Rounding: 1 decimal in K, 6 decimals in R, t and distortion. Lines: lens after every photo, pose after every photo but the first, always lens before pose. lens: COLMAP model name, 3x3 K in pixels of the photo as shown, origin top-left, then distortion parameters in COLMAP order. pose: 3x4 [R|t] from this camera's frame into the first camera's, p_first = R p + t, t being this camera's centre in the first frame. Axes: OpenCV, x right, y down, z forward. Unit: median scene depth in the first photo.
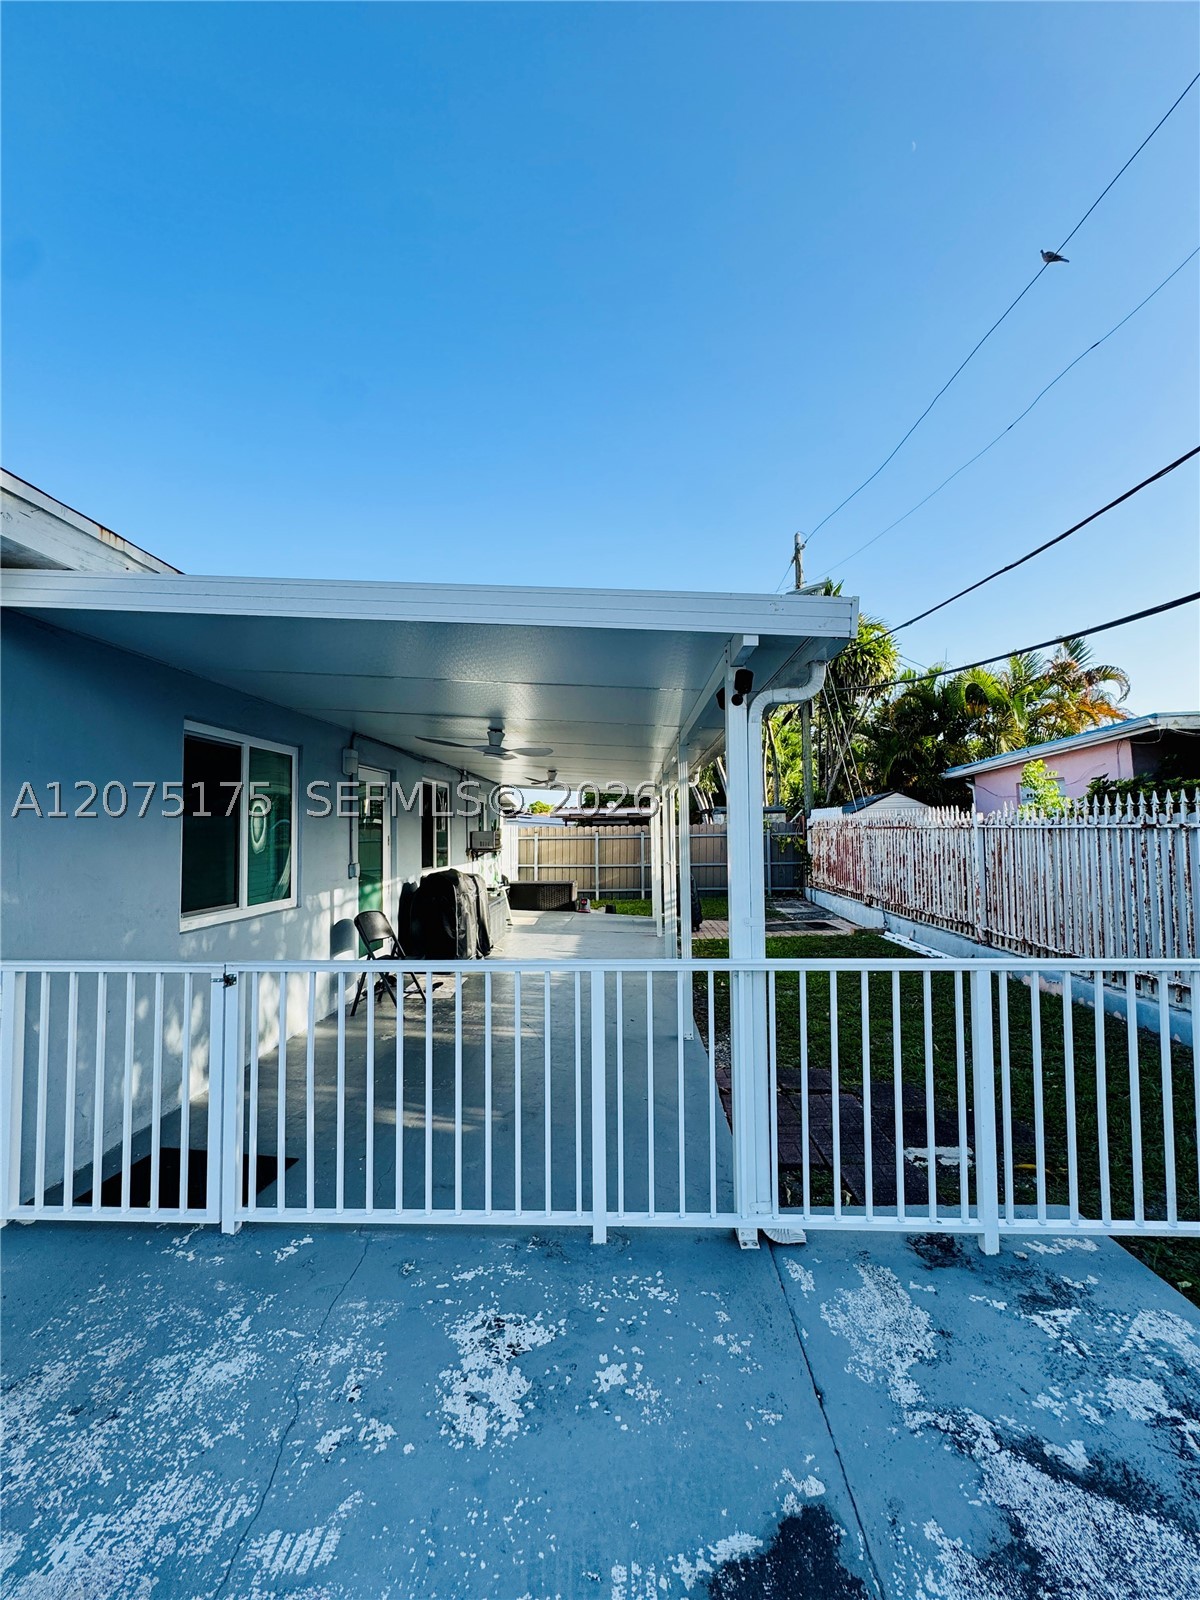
lens RADIAL K [[640.7, 0, 600.0], [0, 640.7, 800.0], [0, 0, 1]] dist [-0.000783, -0.000208]
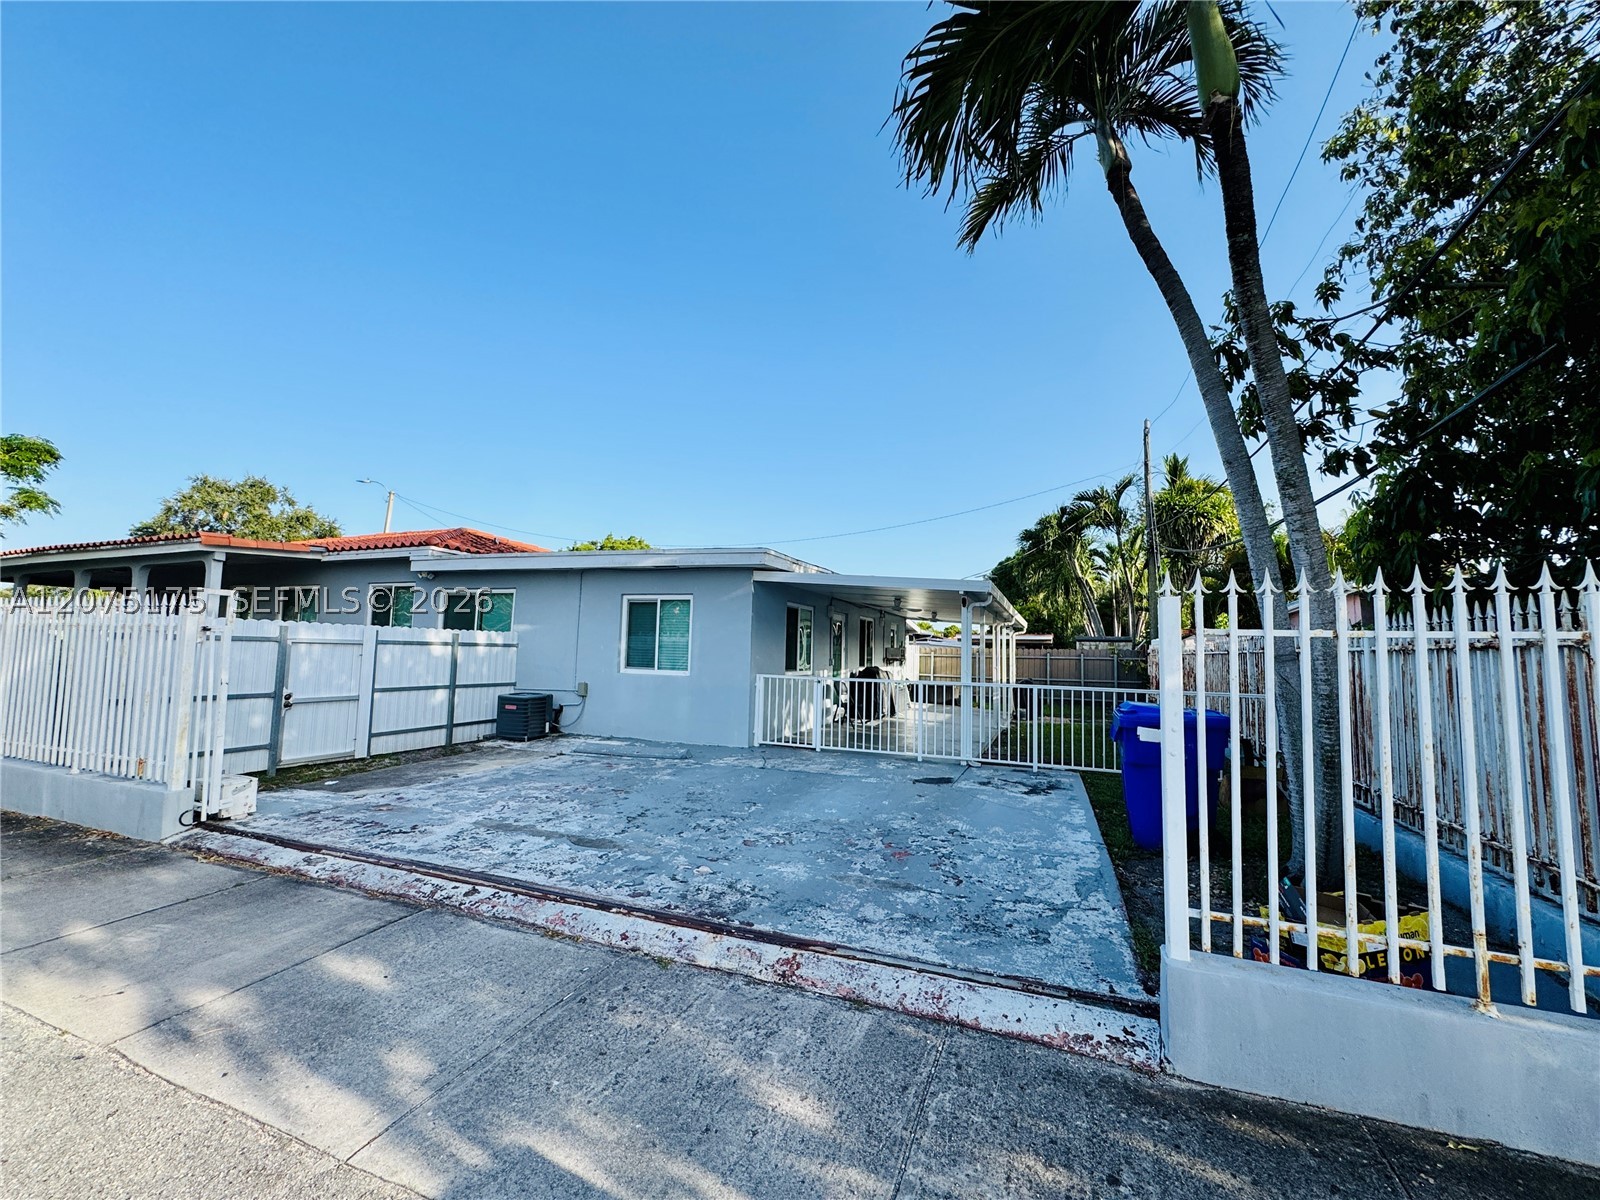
lens RADIAL K [[640.7, 0, 800.0], [0, 640.7, 600.0], [0, 0, 1]] dist [-0.000783, -0.000208]
pose [[0.943131, 0.004542, -0.332389, 0.167014], [-0.015982, 0.999370, -0.031691, -0.022301], [0.332036, 0.035201, 0.942610, -0.777434]]
